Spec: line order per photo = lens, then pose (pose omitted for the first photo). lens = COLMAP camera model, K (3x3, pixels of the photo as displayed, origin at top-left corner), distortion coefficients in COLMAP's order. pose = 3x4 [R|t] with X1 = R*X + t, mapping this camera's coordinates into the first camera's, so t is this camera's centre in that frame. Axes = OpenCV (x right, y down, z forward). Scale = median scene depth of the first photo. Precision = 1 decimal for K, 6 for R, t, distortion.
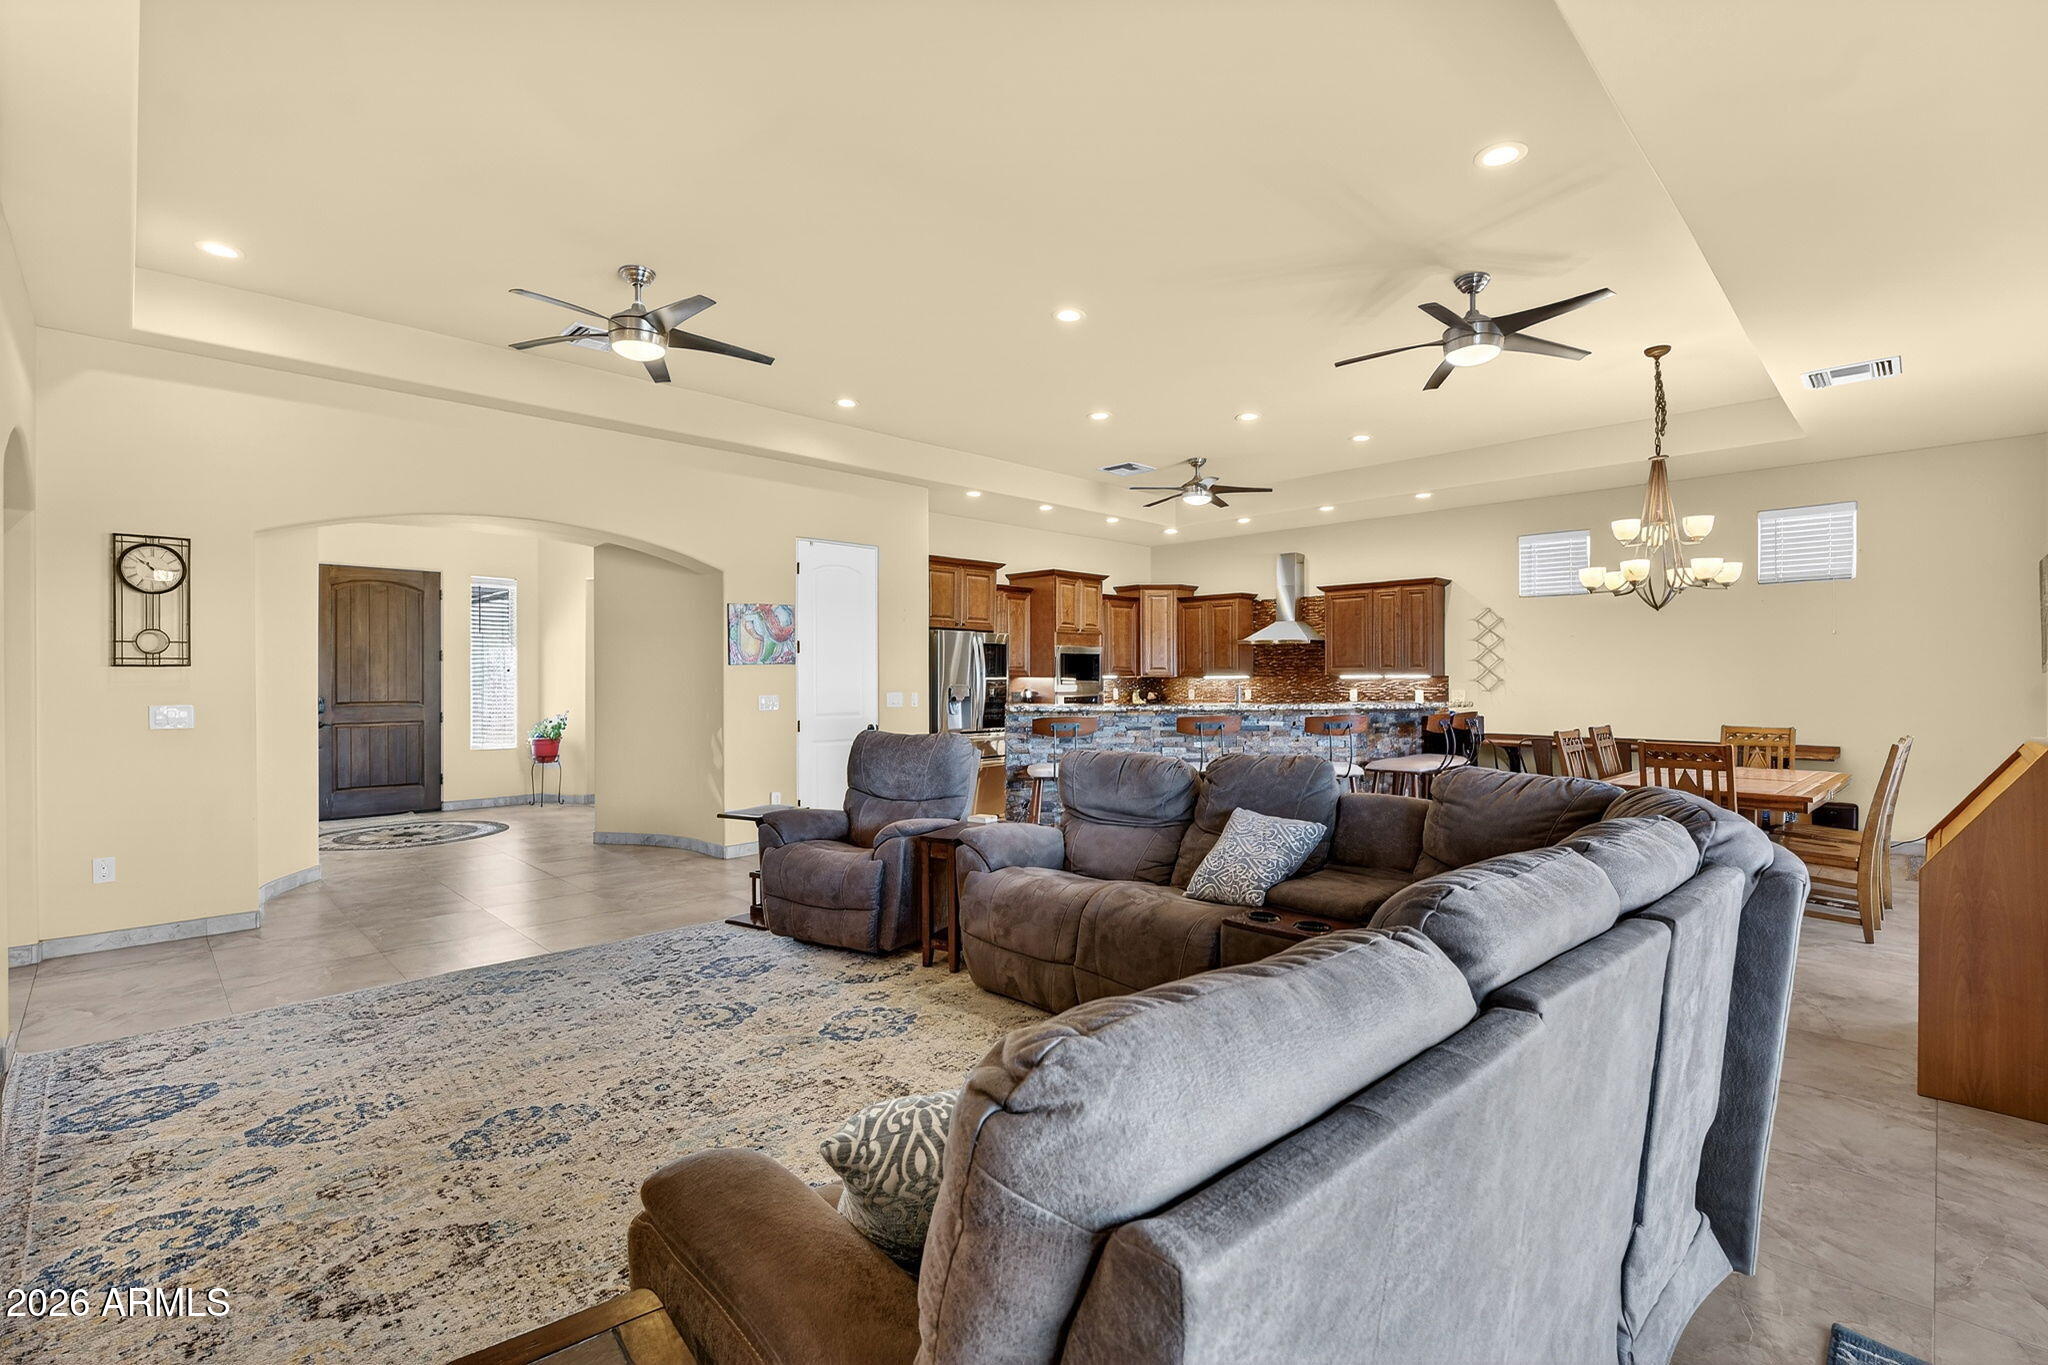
lens RADIAL K [[916.5, 0, 1018.9], [0, 916.5, 679.3], [0, 0, 1]] dist [-0.008587, 0.002926]
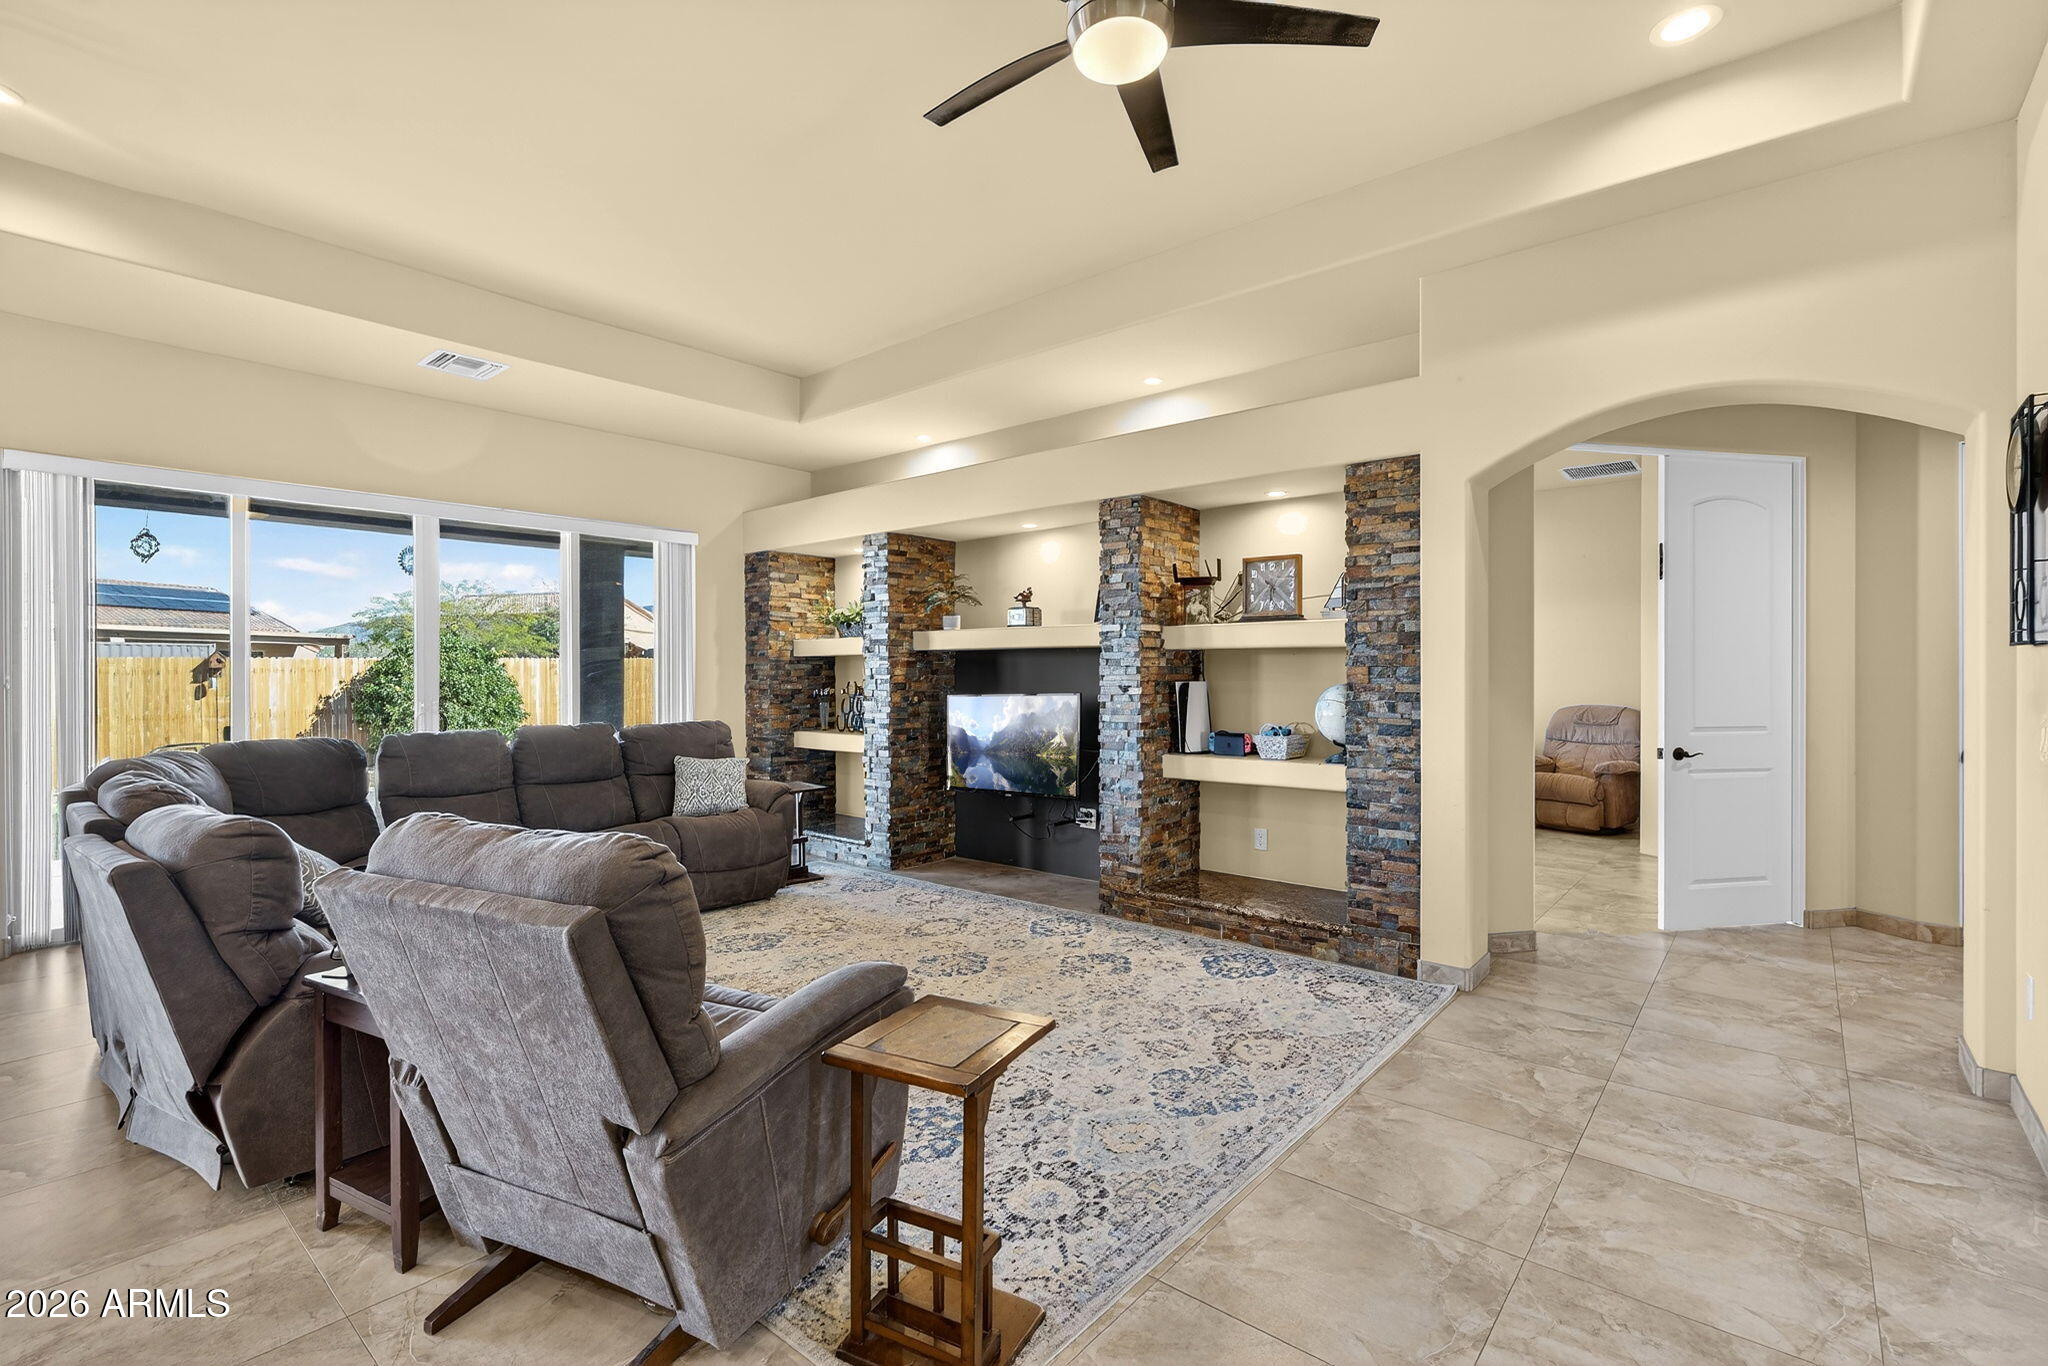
lens RADIAL K [[928.2, 0, 1013.4], [0, 928.2, 678.0], [0, 0, 1]] dist [-0.014892, 0.006511]
pose [[-0.996480, 0.004917, -0.083691, -0.249067], [0.004228, 0.999956, 0.008411, -0.000876], [0.083729, 0.008028, -0.996456, 1.241129]]
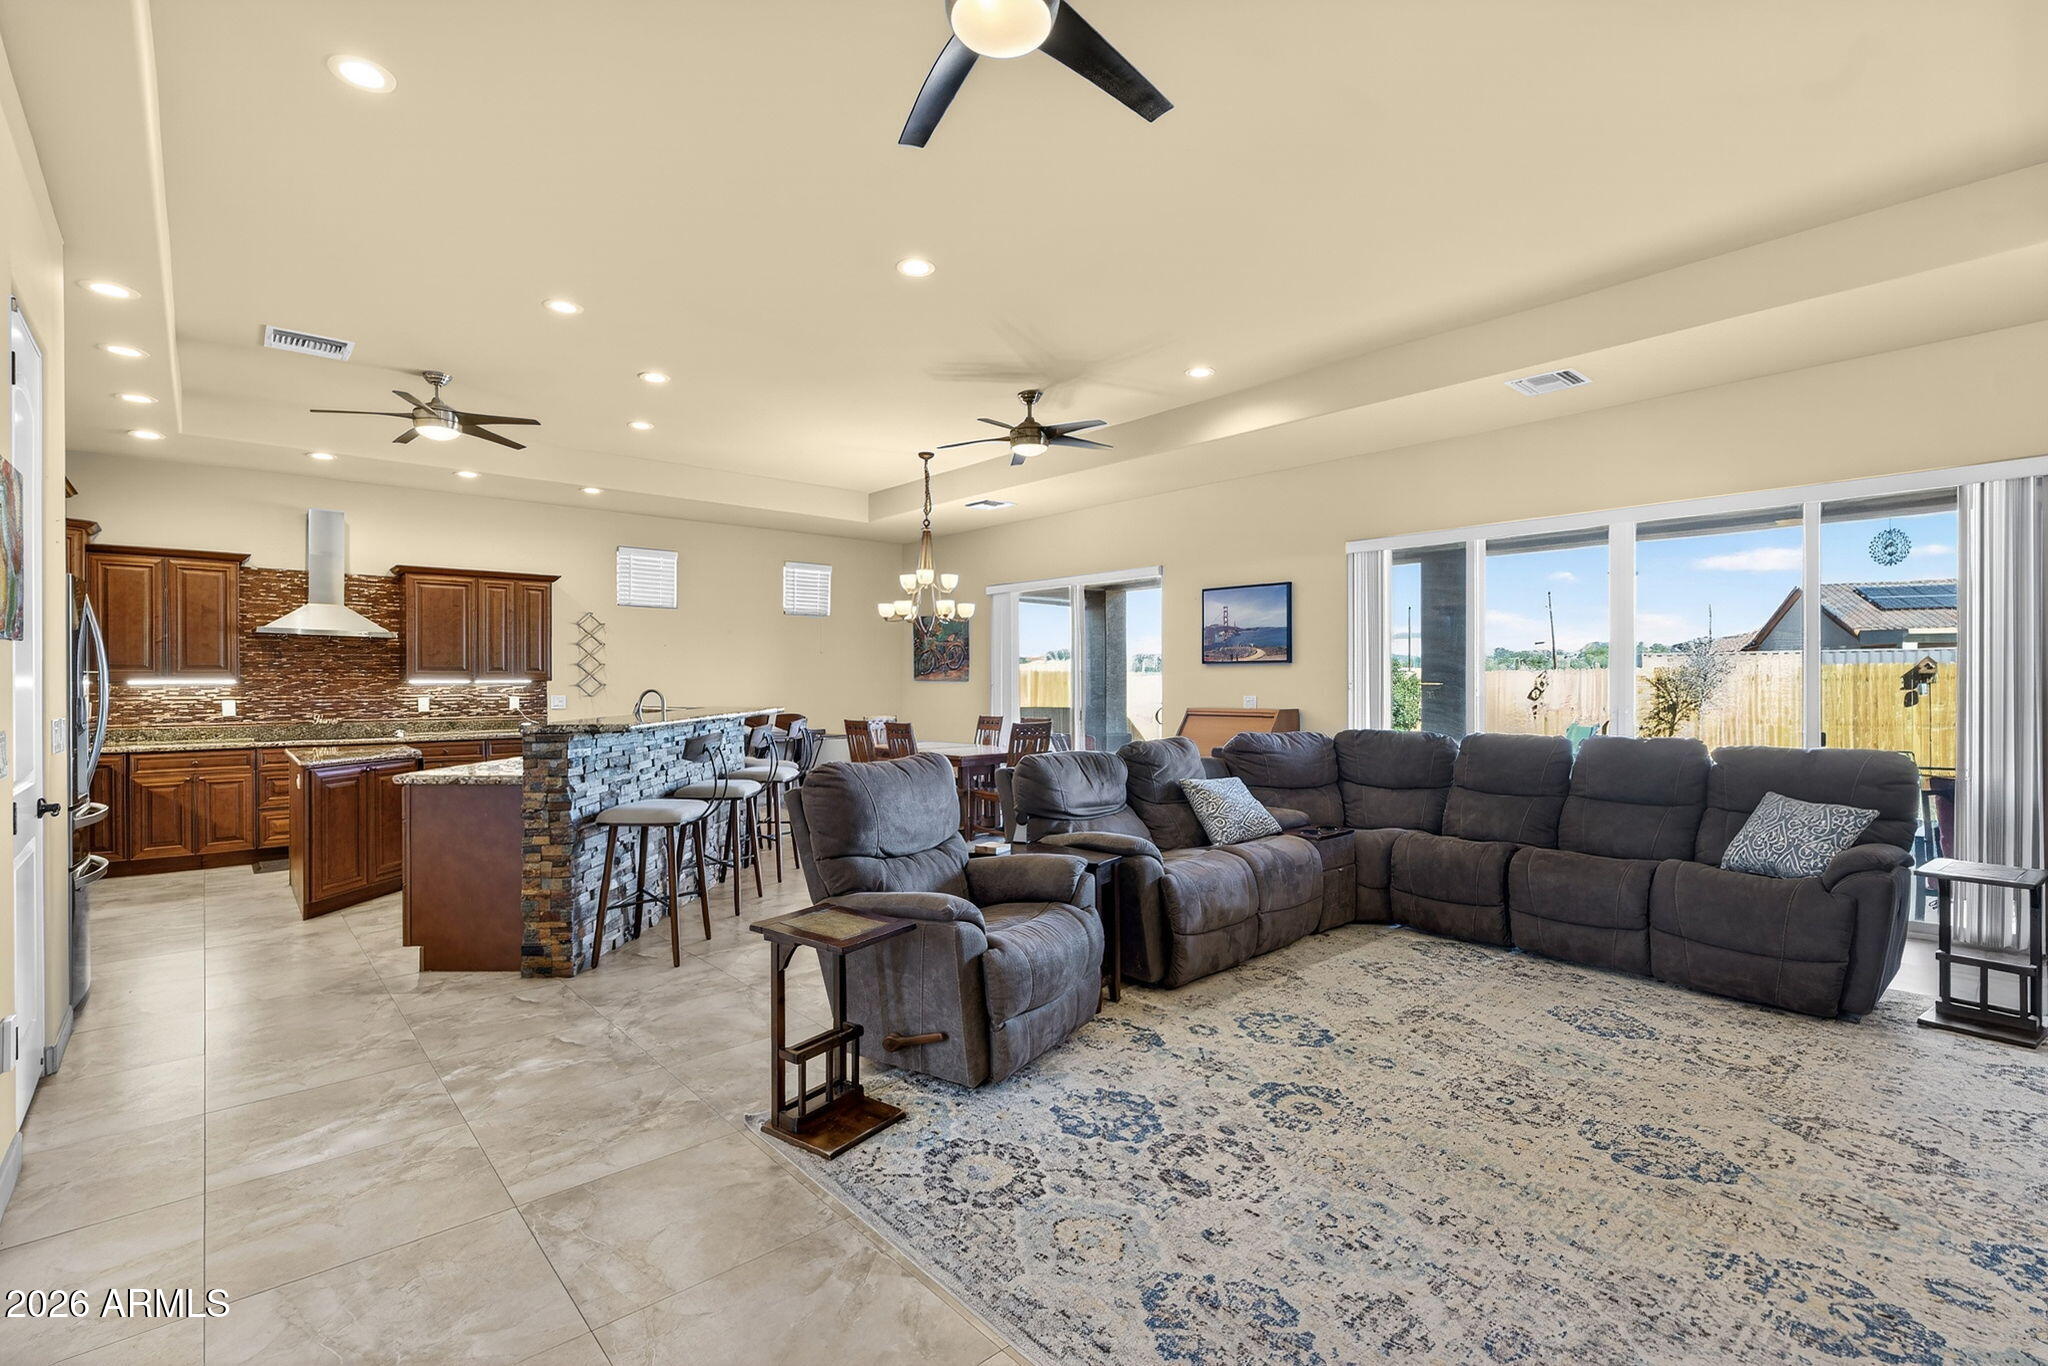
lens RADIAL K [[916.5, 0, 1018.9], [0, 916.5, 679.8], [0, 0, 1]] dist [-0.008587, 0.002926]
pose [[0.053111, 0.003657, 0.998582, -0.741734], [0.003150, 0.999988, -0.003830, 0.000986], [-0.998584, 0.003349, 0.053099, 0.782182]]
